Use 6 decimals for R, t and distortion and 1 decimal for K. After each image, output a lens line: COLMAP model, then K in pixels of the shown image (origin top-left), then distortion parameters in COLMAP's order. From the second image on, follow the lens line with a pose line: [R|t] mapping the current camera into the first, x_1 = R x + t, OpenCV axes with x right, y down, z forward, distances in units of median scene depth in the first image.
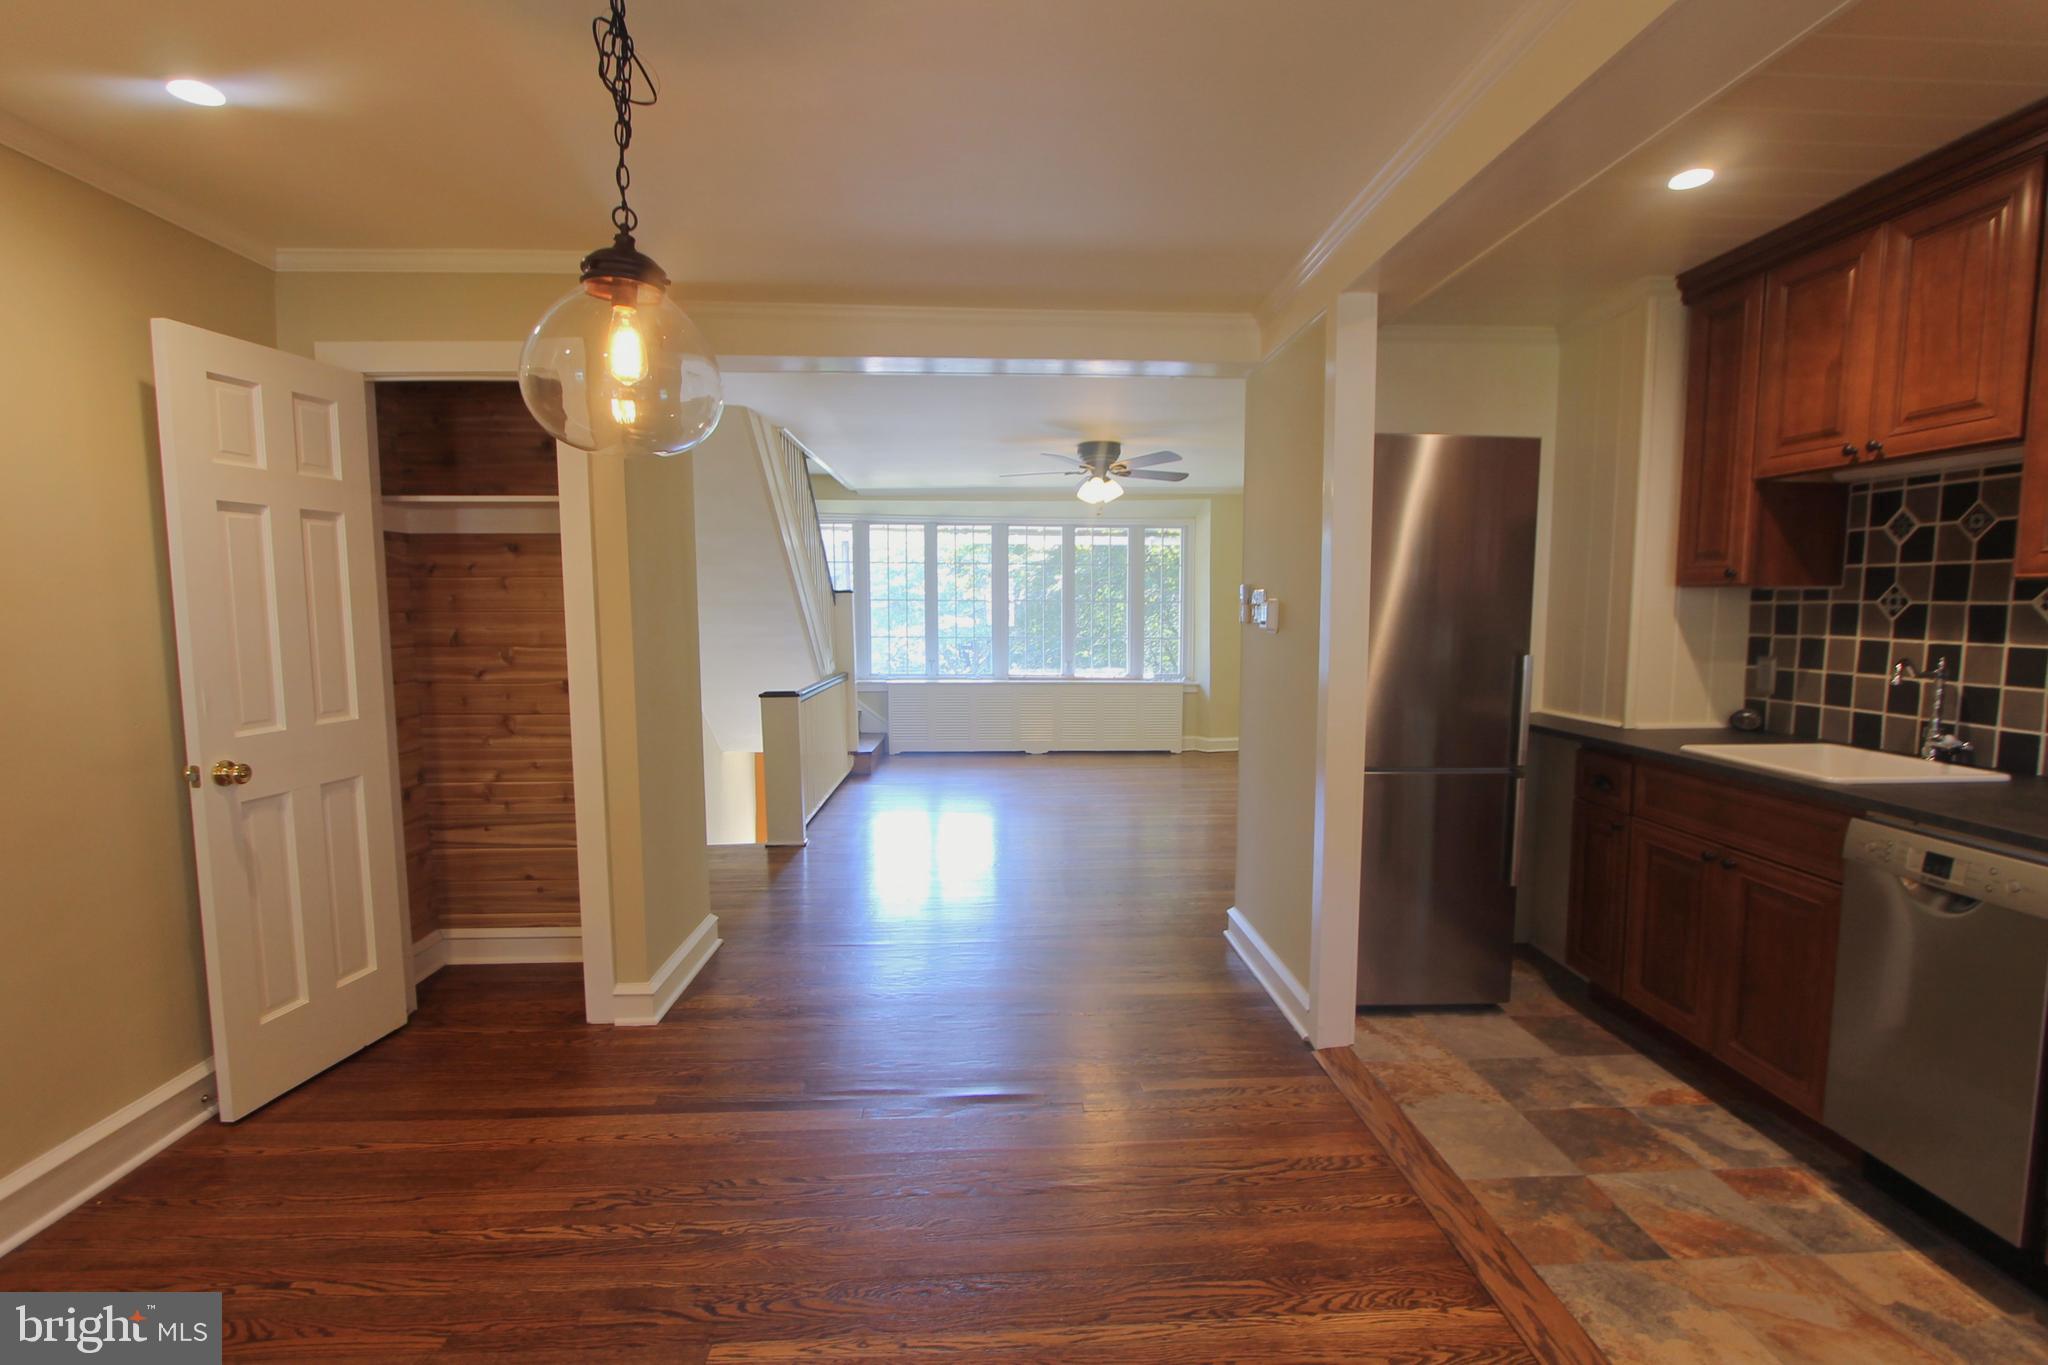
lens RADIAL K [[975.8, 0, 1045.2], [0, 975.8, 693.3], [0, 0, 1]] dist [-0.014694, 0.003046]
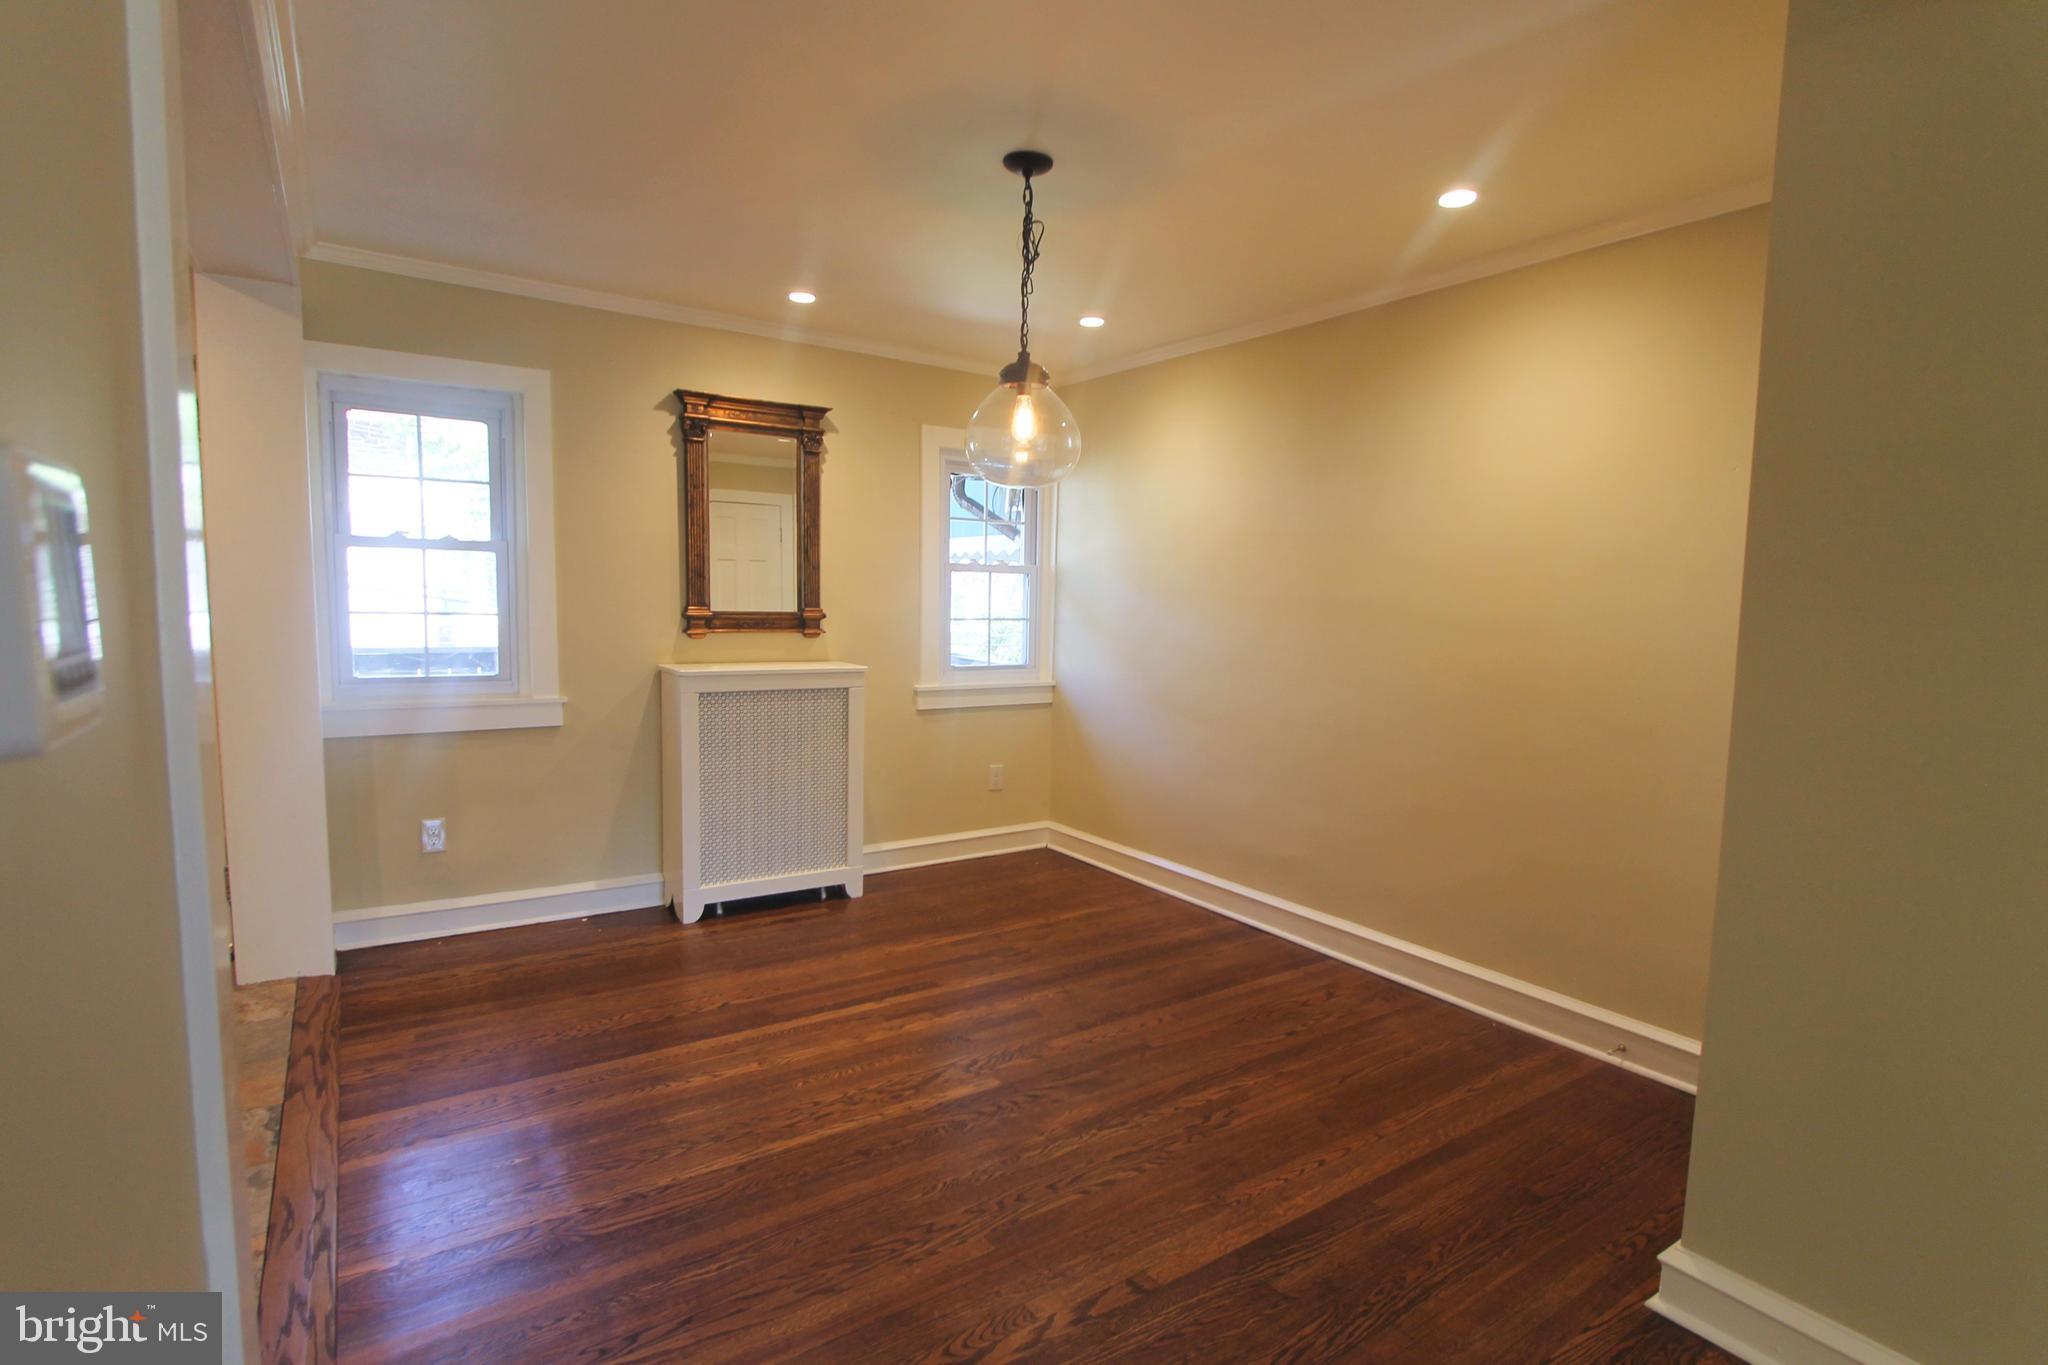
lens RADIAL K [[1016.1, 0, 1034.6], [0, 1016.1, 697.2], [0, 0, 1]] dist [-0.012715, 0.002096]
pose [[-0.858770, 0.035679, -0.511117, 0.242523], [-0.066448, 0.981392, 0.180152, -0.116920], [0.508033, 0.188672, -0.840419, 1.409114]]
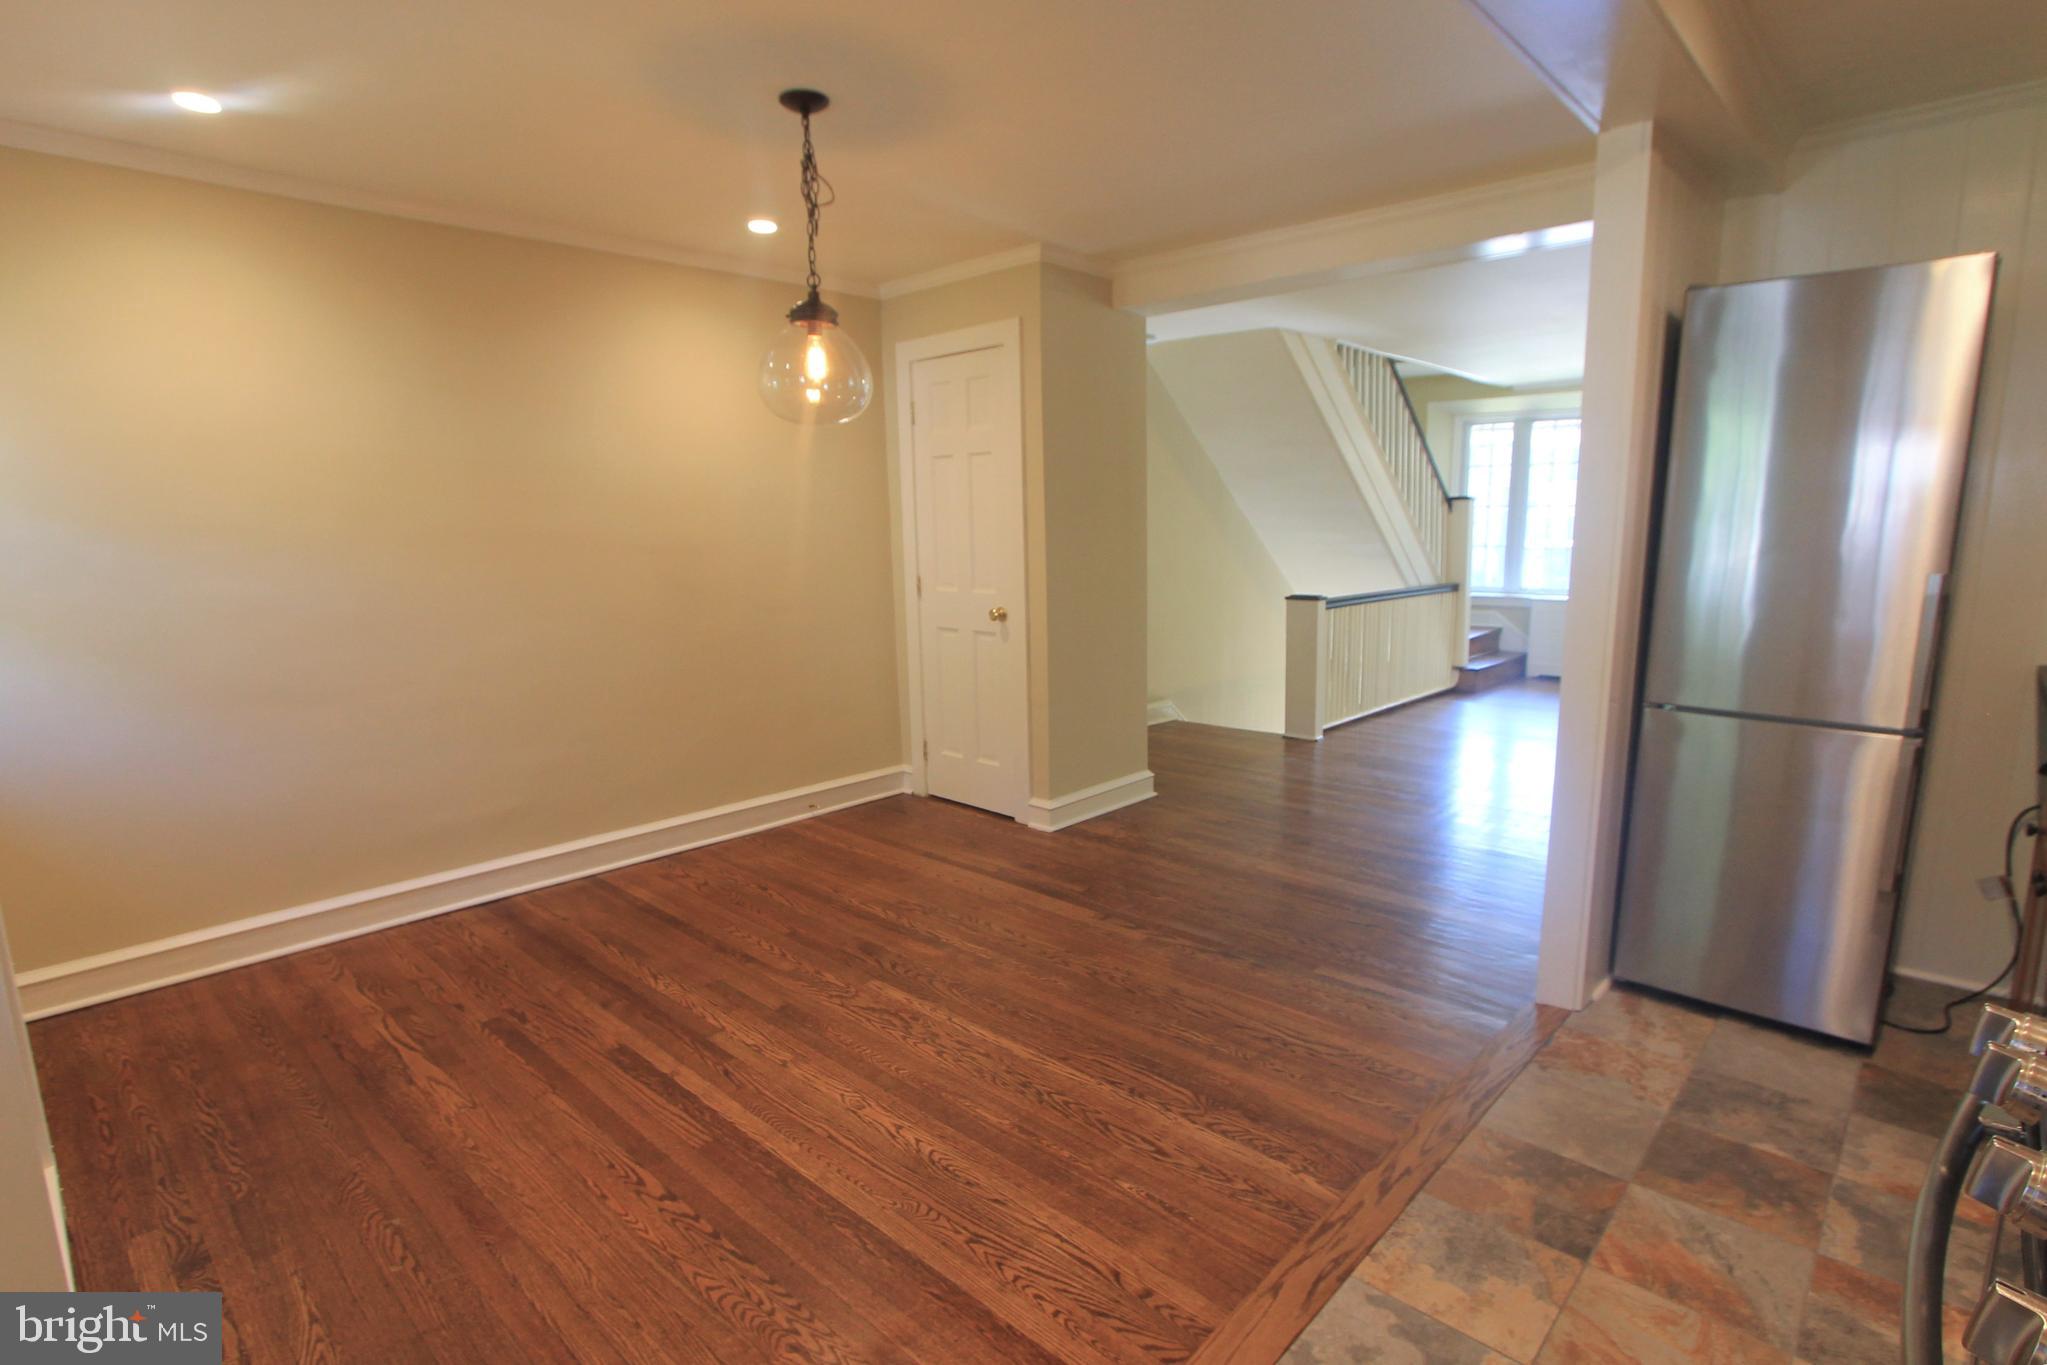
lens RADIAL K [[1015.6, 0, 1043.4], [0, 1015.6, 697.7], [0, 0, 1]] dist [-0.012715, 0.002096]
pose [[0.697186, 0.115344, -0.707550, 0.634782], [-0.052294, 0.992525, 0.110272, 0.003503], [0.714981, -0.039880, 0.698006, 0.024506]]
